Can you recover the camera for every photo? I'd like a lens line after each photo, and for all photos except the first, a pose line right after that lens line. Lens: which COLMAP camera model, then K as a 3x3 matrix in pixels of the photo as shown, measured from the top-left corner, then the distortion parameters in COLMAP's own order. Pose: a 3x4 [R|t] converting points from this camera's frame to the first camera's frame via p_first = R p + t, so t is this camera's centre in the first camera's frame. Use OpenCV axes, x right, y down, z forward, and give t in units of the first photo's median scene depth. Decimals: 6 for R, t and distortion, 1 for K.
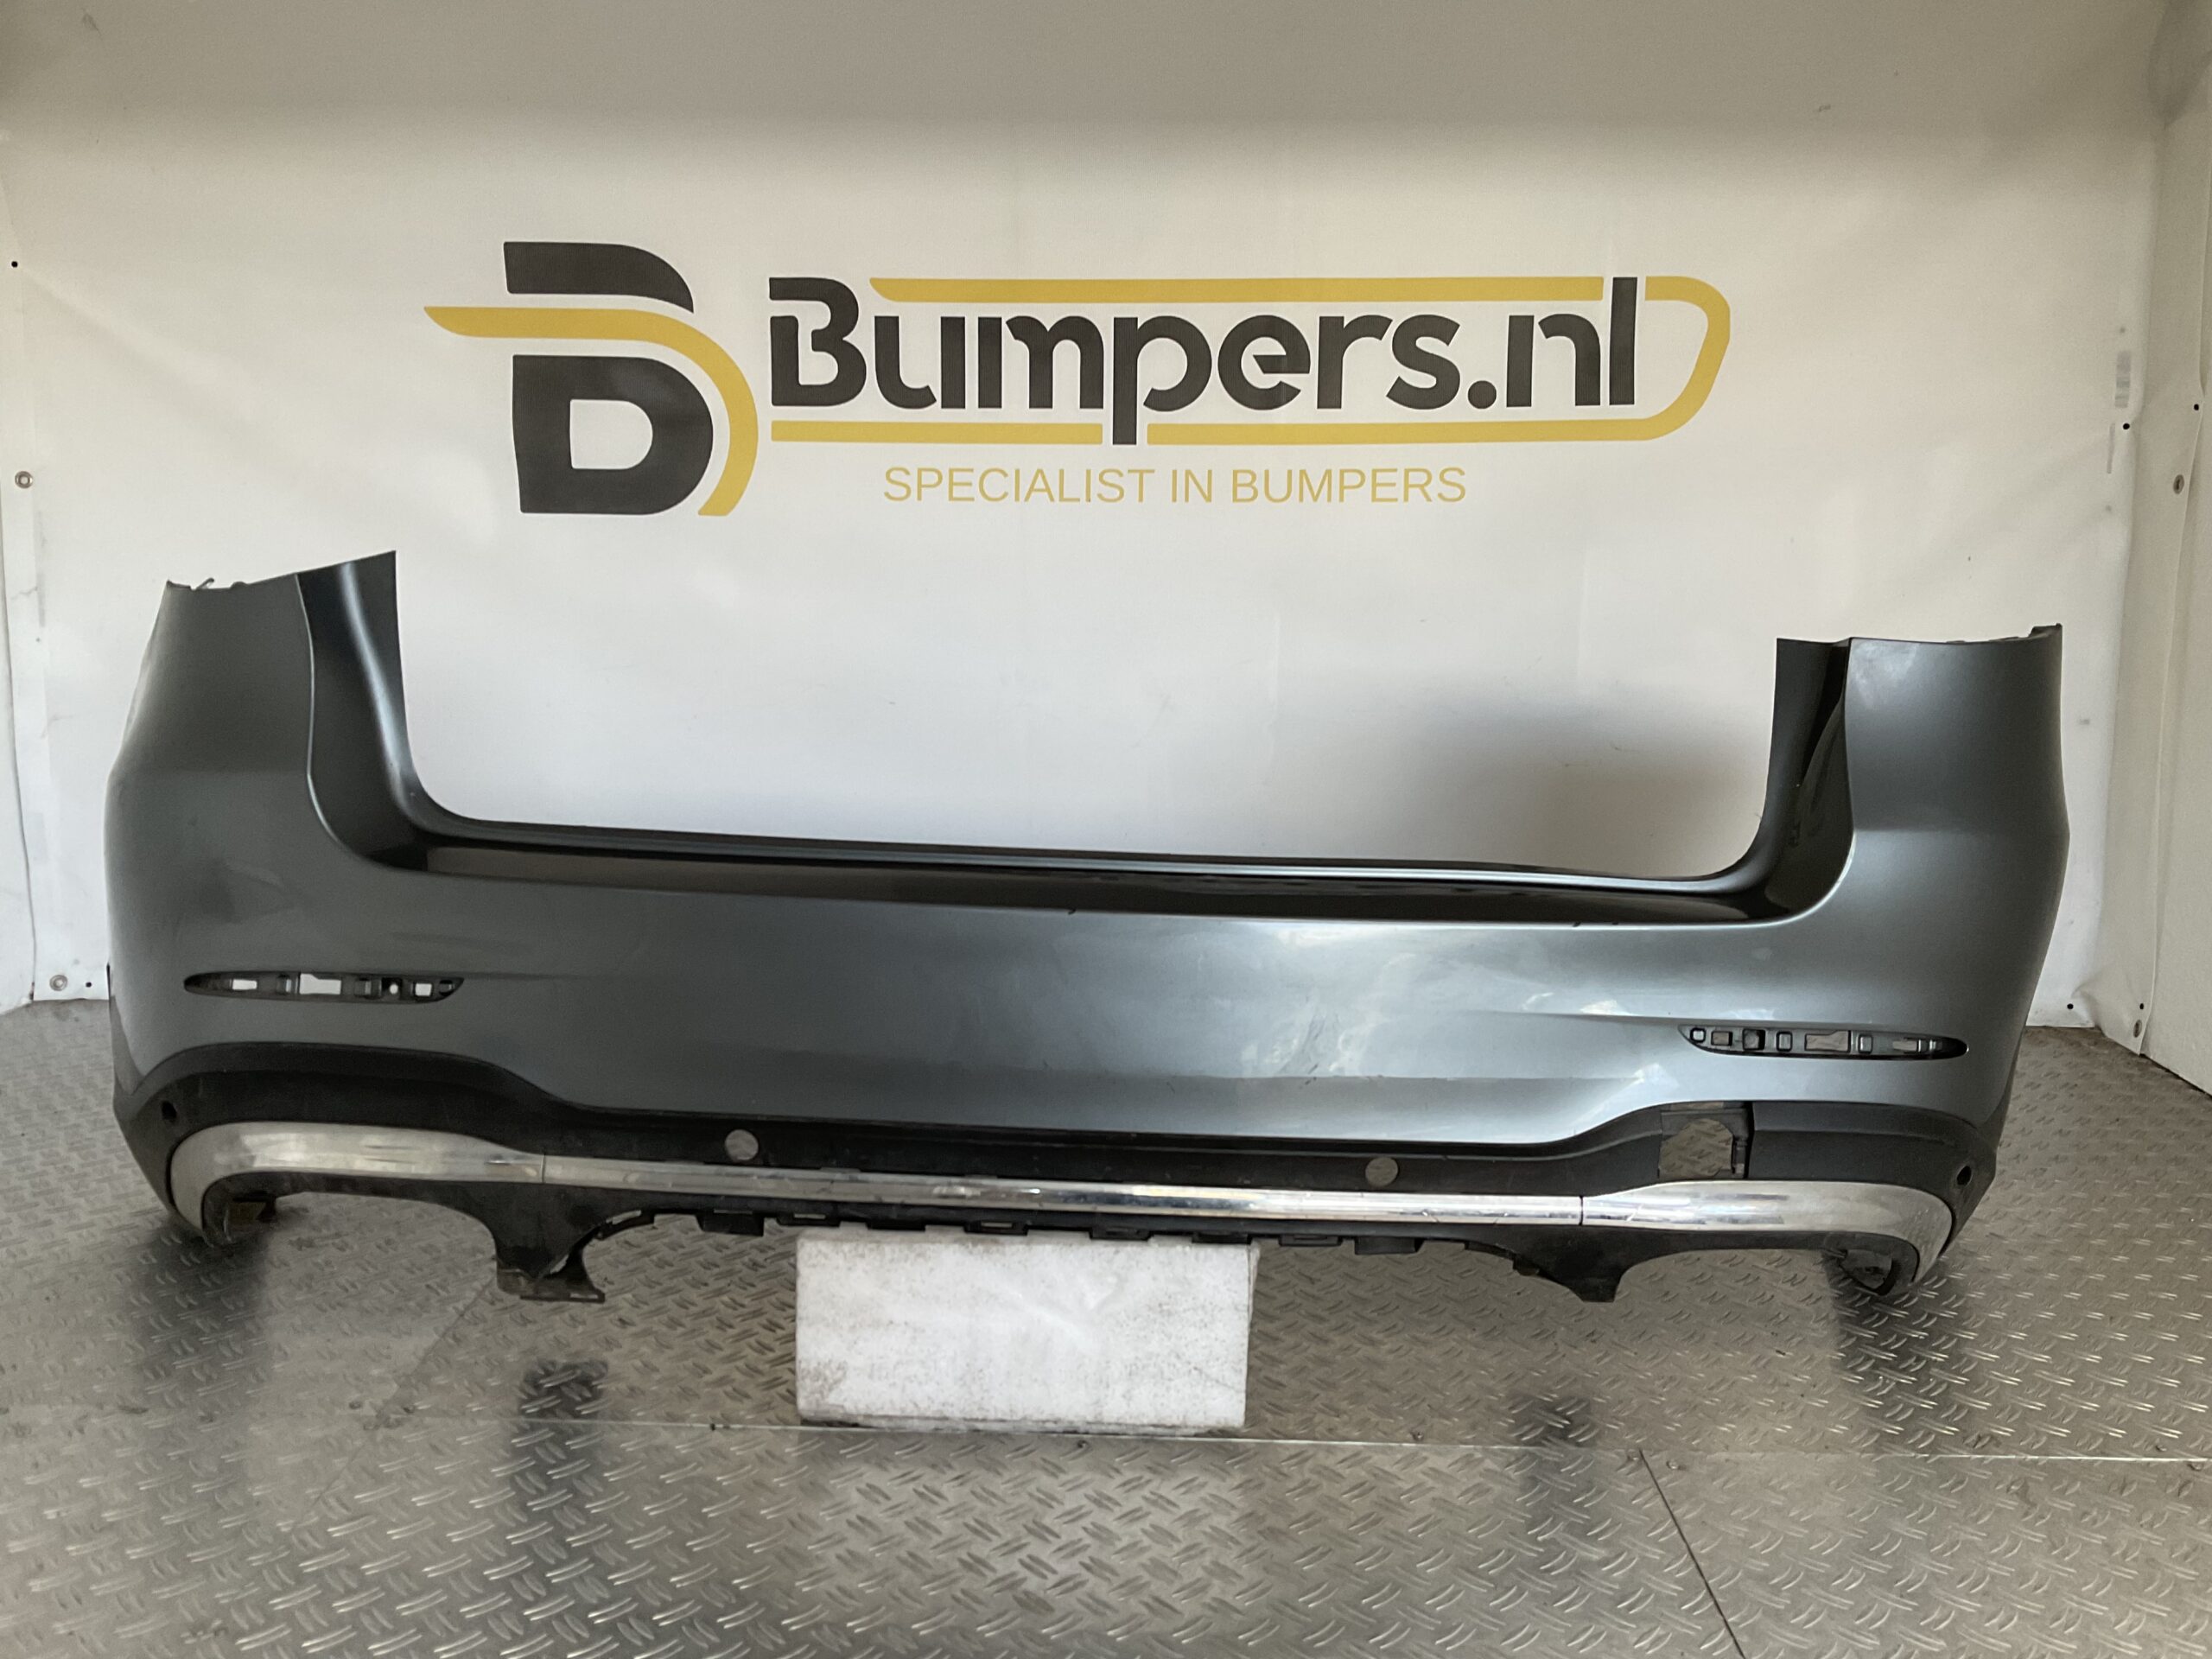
lens RADIAL K [[1763.2, 0, 1093.3], [0, 1763.2, 837.3], [0, 0, 1]] dist [0.117242, -0.255704]
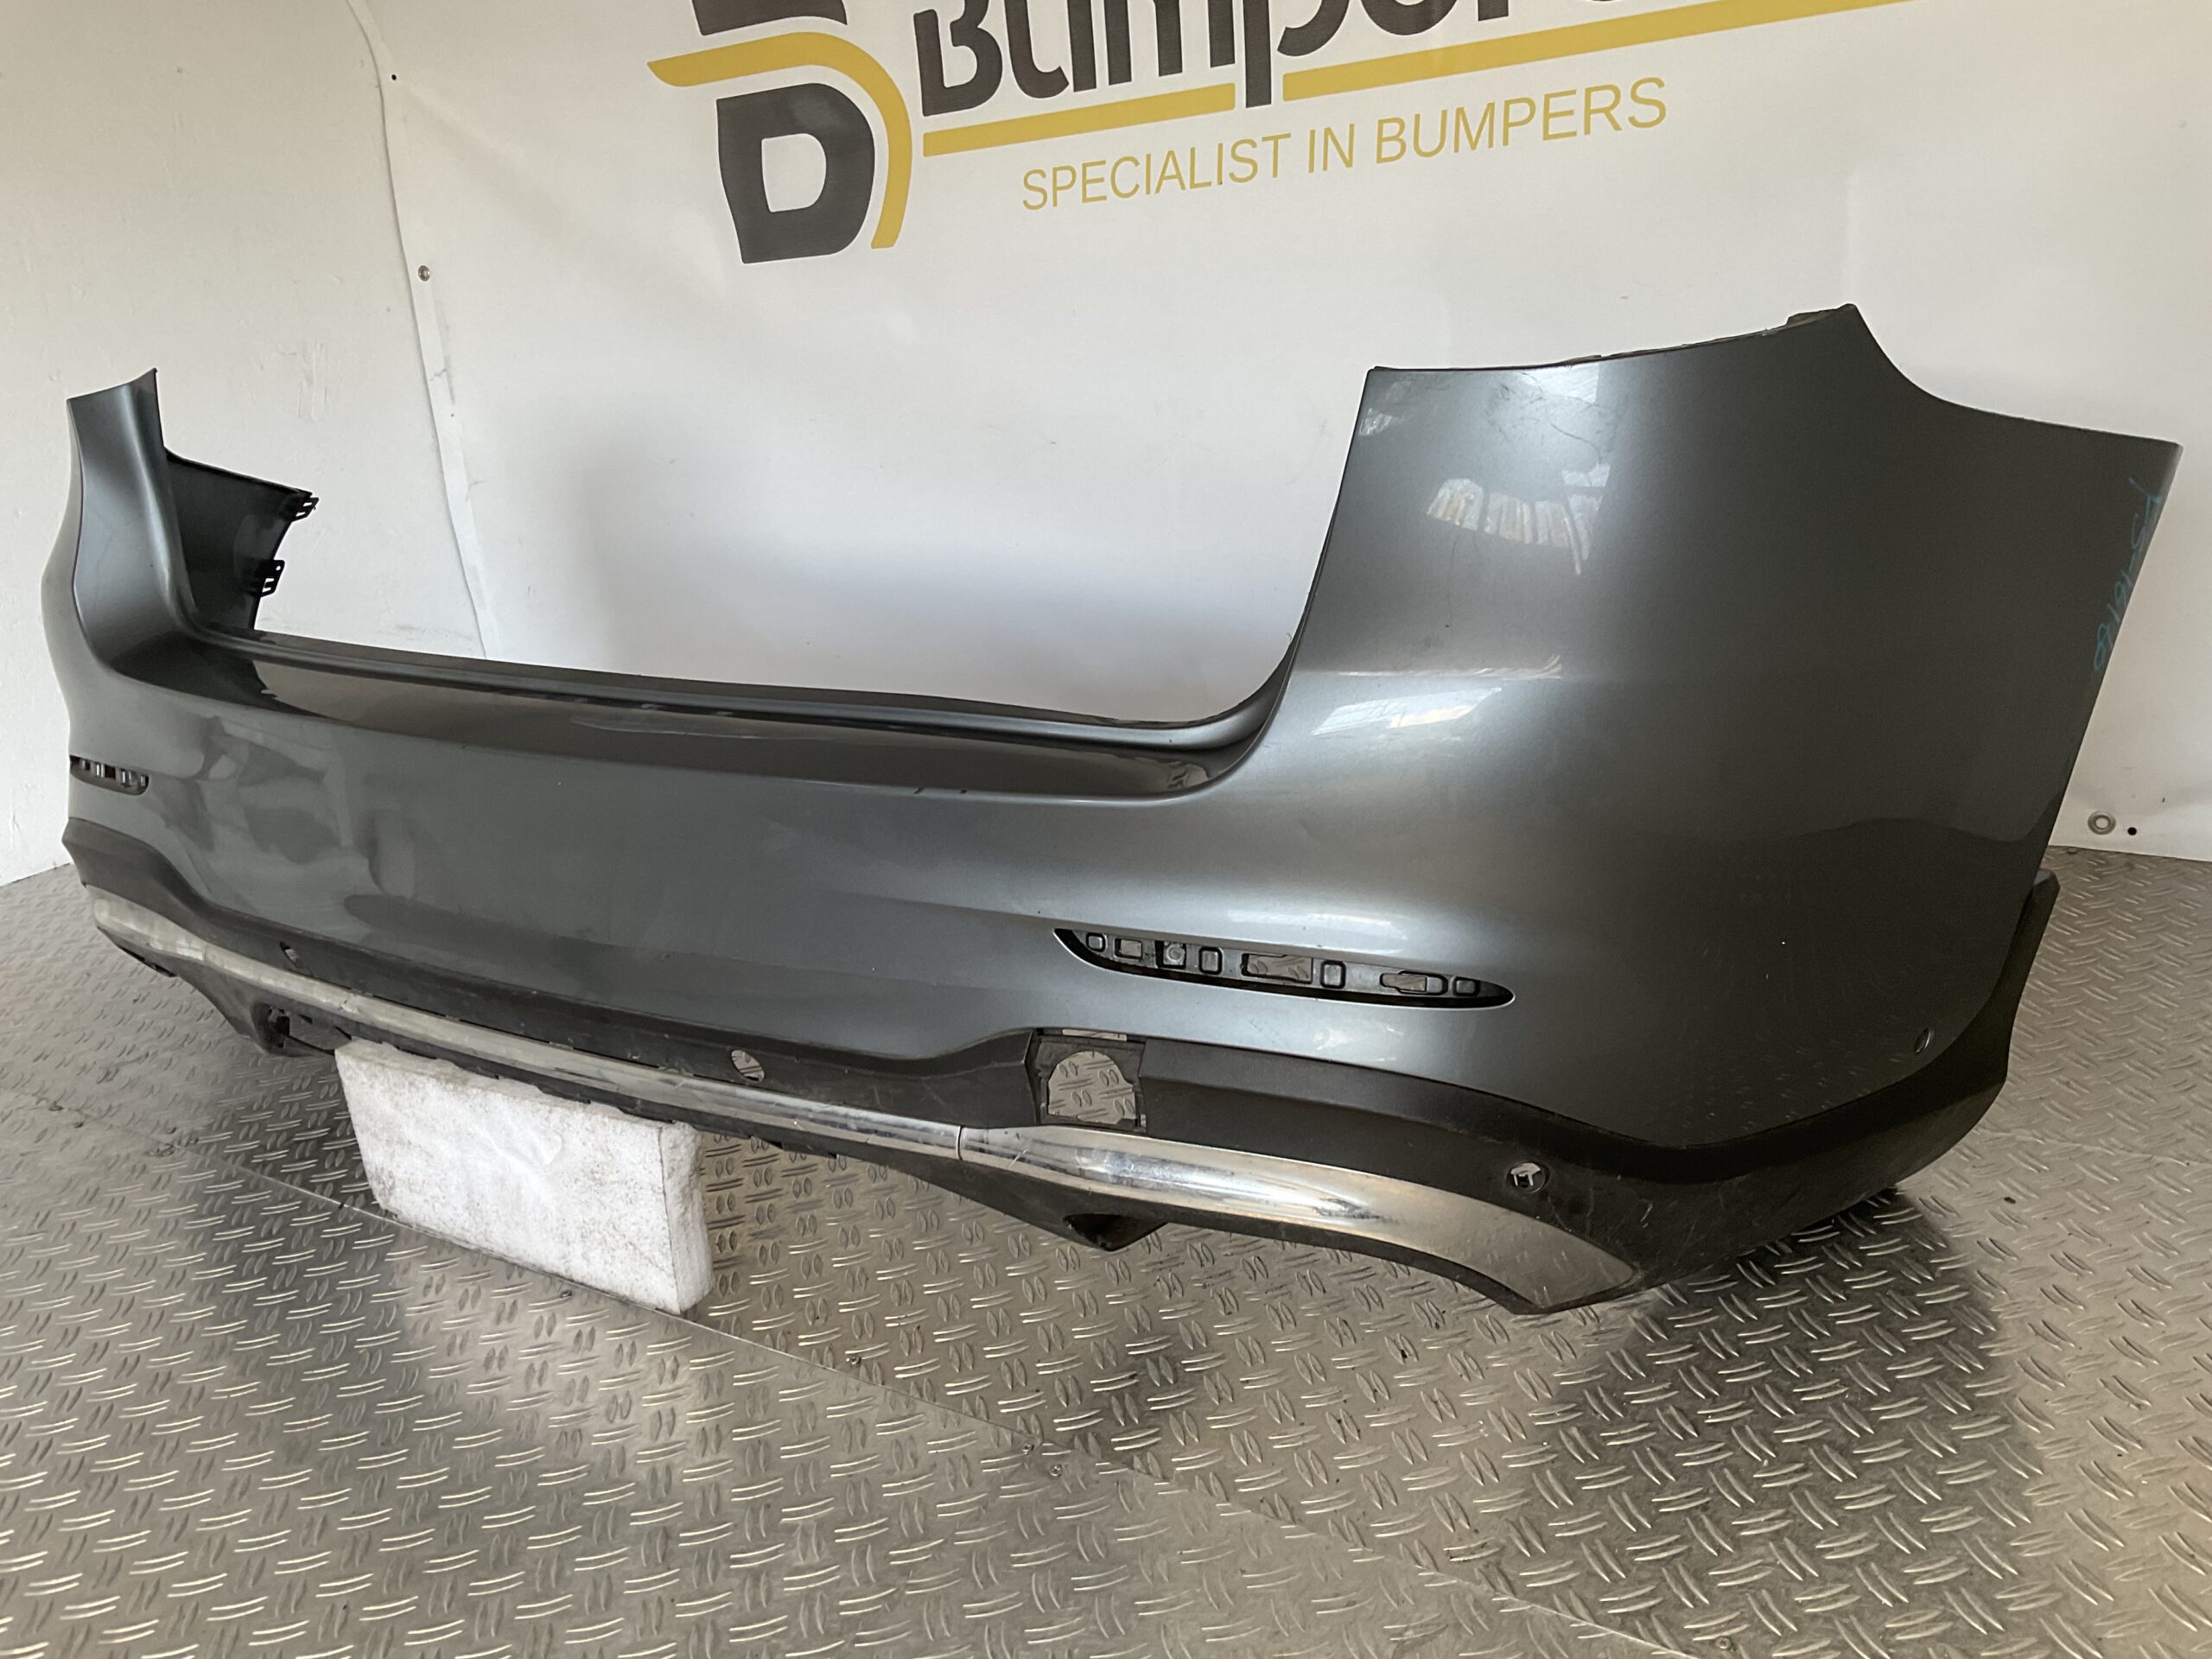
lens RADIAL K [[1763.2, 0, 1093.3], [0, 1763.2, 837.3], [0, 0, 1]] dist [0.117242, -0.255704]
pose [[0.849897, 0.071066, -0.522135, 0.407341], [0.024217, 0.984550, 0.173423, -0.034377], [0.526392, -0.160036, 0.835045, 0.219992]]
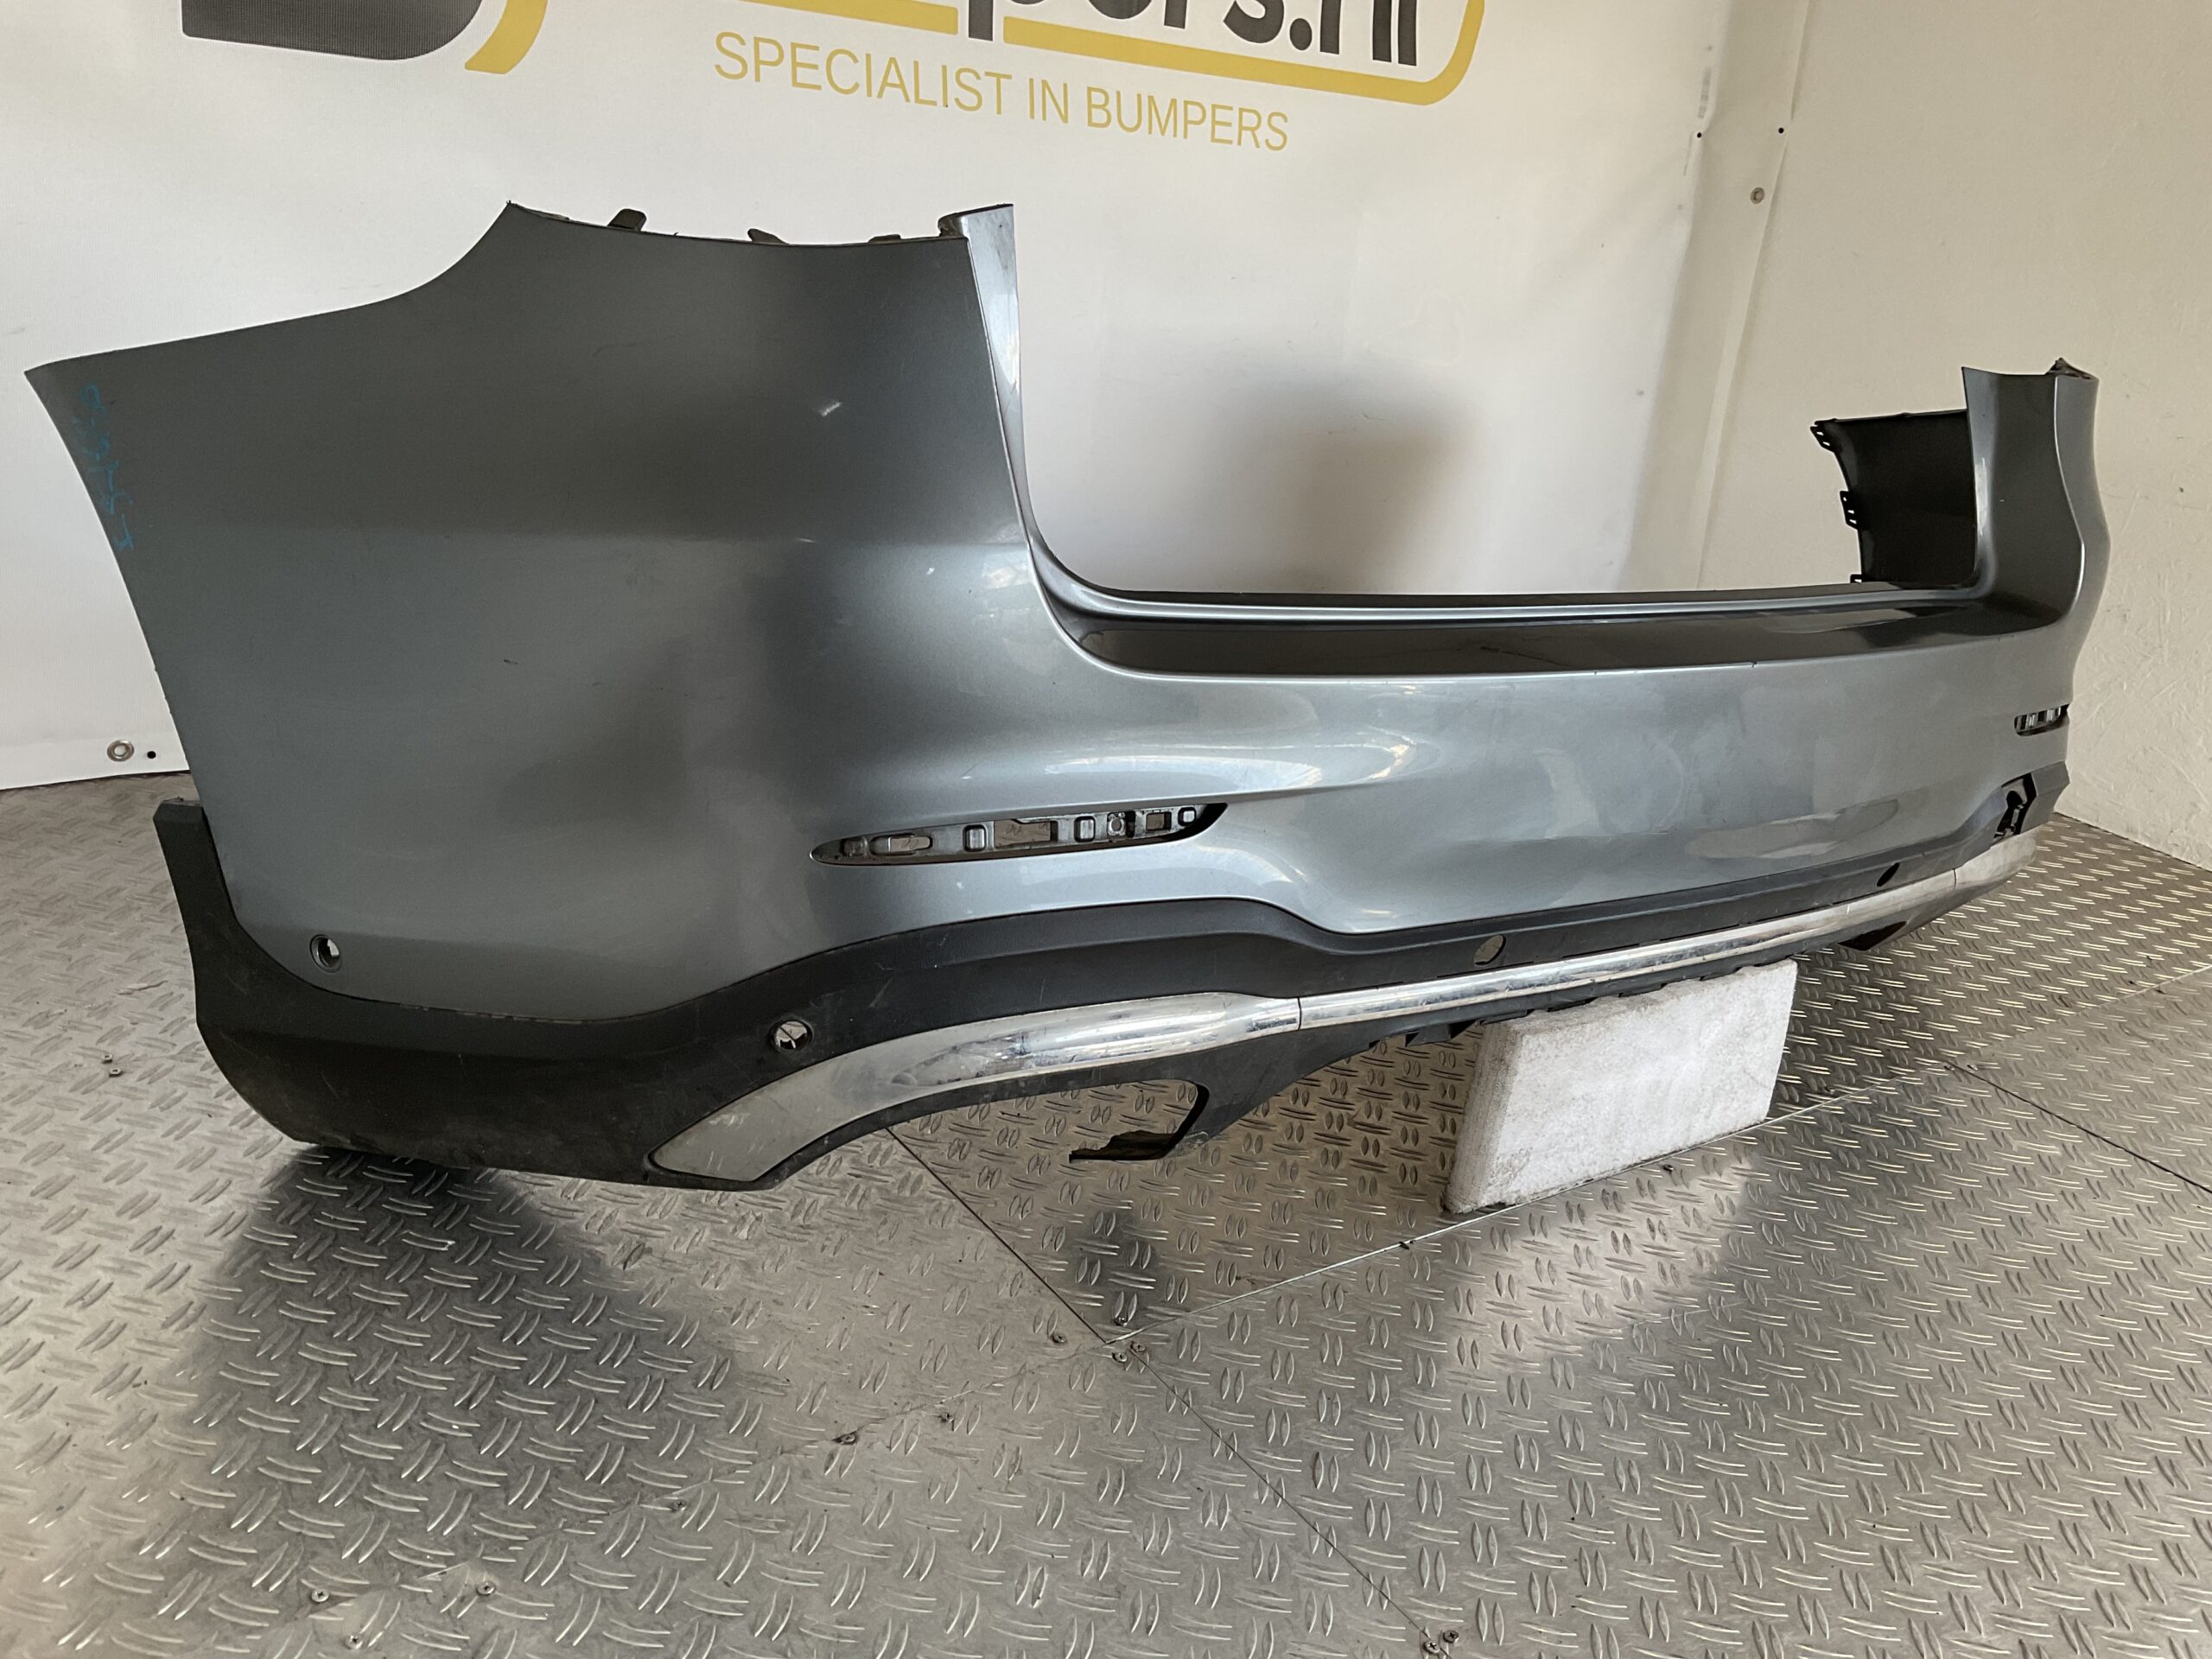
lens RADIAL K [[1696.9, 0, 1024.8], [0, 1696.9, 862.7], [0, 0, 1]] dist [0.105123, -0.218358]
pose [[0.812490, -0.142137, 0.565382, -0.485283], [-0.004548, 0.968247, 0.249953, -0.046390], [-0.582957, -0.205656, 0.786045, 0.264433]]
